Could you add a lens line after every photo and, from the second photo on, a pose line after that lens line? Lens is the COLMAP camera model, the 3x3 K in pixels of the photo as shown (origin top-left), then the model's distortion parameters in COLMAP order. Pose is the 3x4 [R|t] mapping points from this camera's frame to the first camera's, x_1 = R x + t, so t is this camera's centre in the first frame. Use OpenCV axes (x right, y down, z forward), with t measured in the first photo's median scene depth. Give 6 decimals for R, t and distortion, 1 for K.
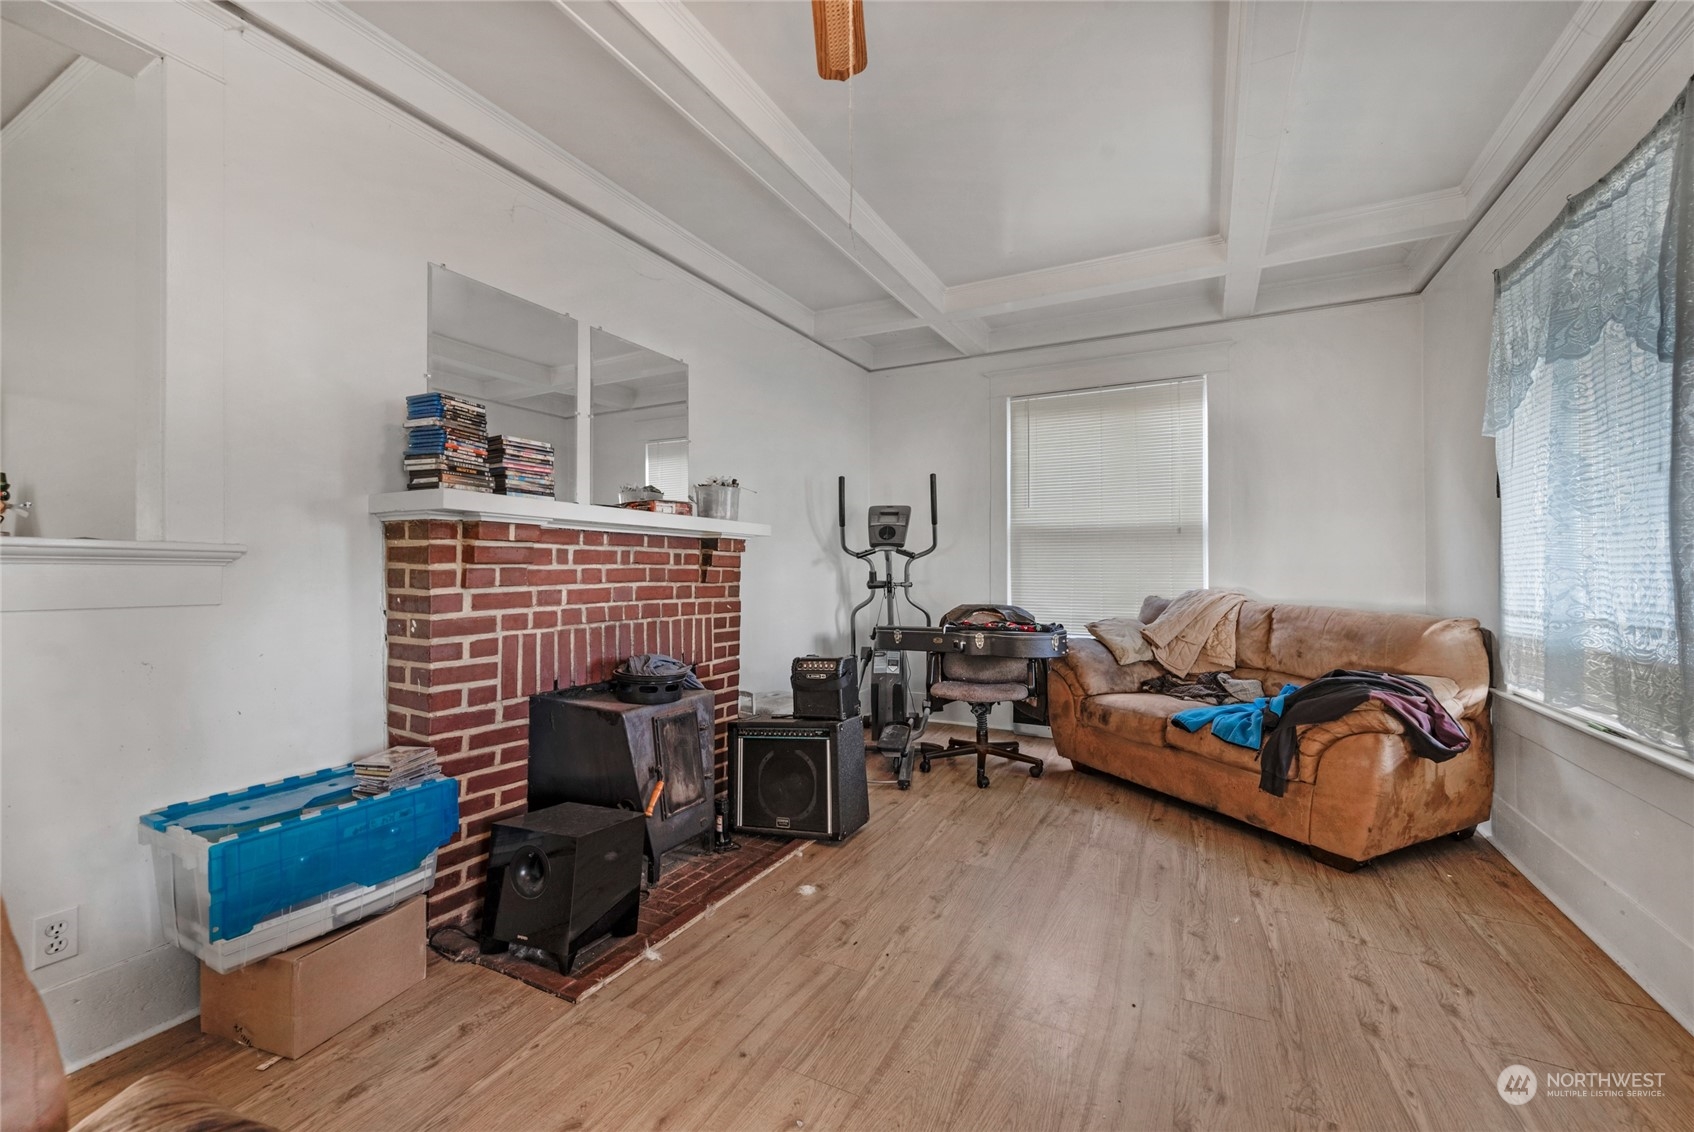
lens RADIAL K [[678.9, 0, 844.5], [0, 678.9, 569.8], [0, 0, 1]] dist [-0.000697, -0.000081]
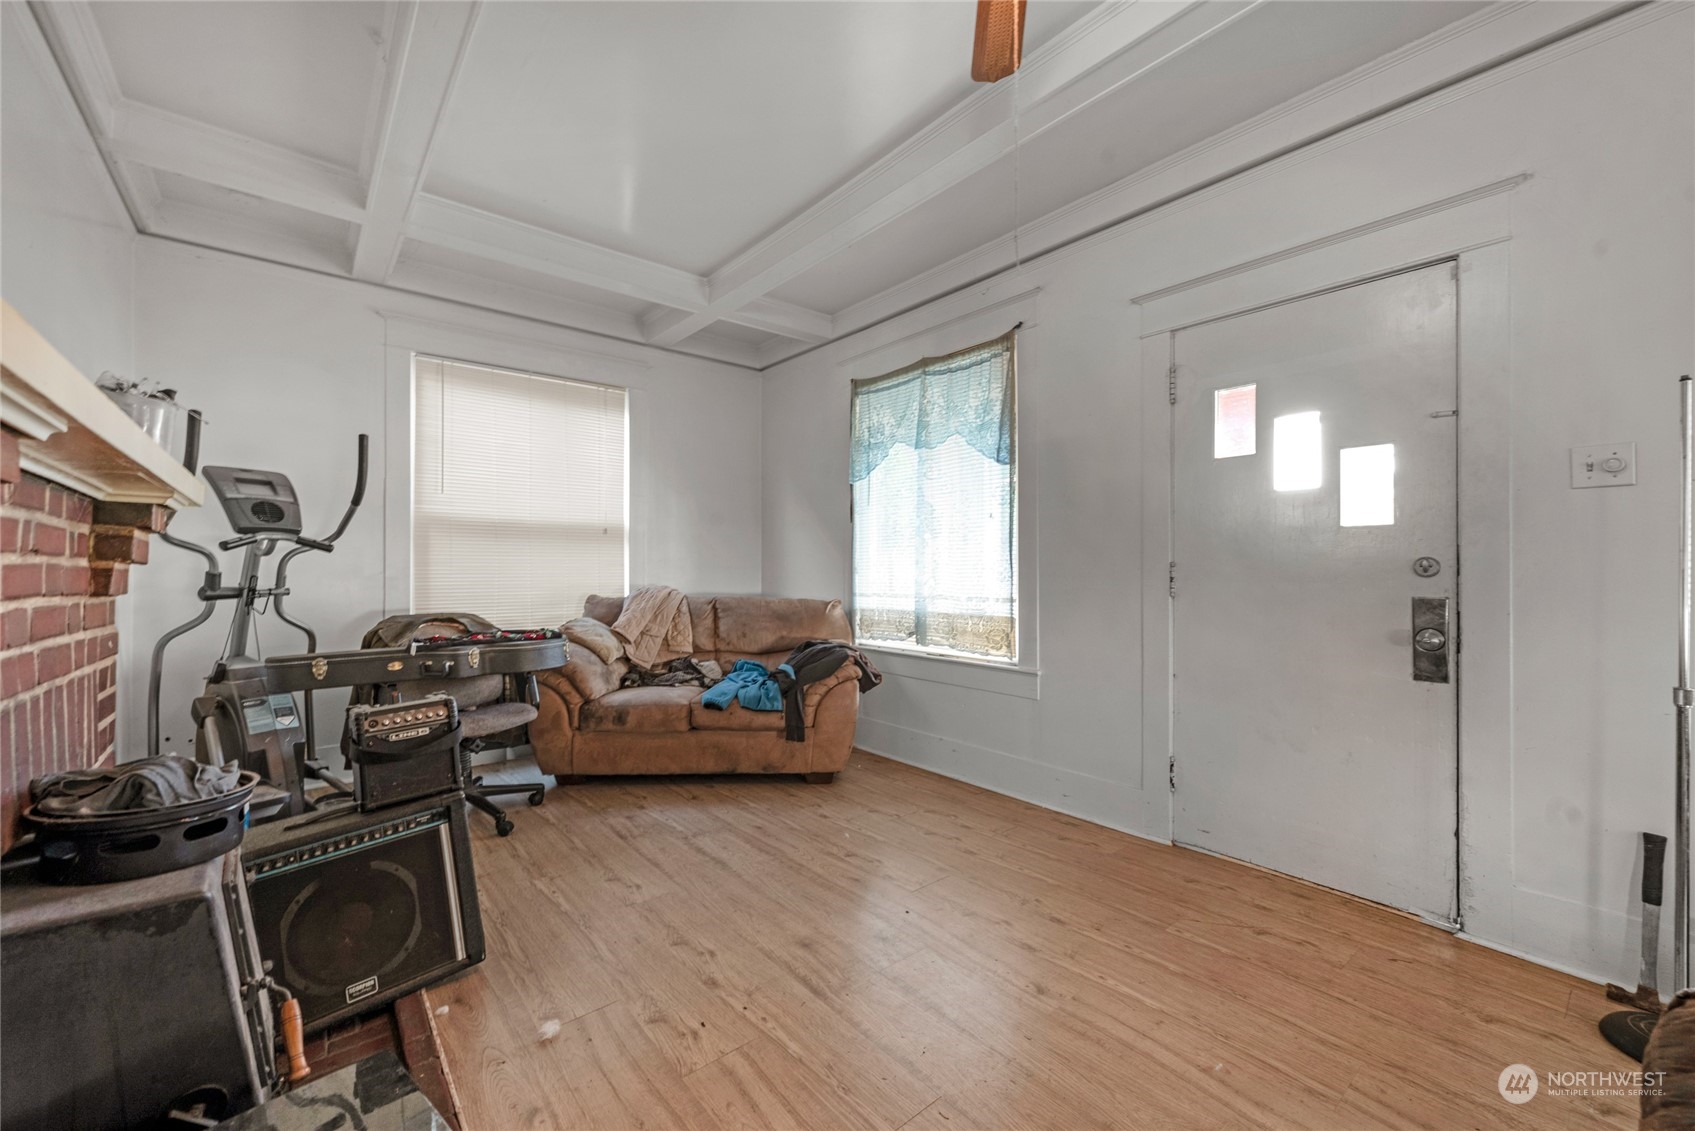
lens RADIAL K [[679.3, 0, 845.0], [0, 679.3, 569.3], [0, 0, 1]] dist [-0.000697, -0.000081]
pose [[0.390474, -0.001636, 0.920612, -0.437444], [0.002662, 0.999996, 0.000648, 0.001316], [-0.920610, 0.002198, 0.390477, 0.341352]]
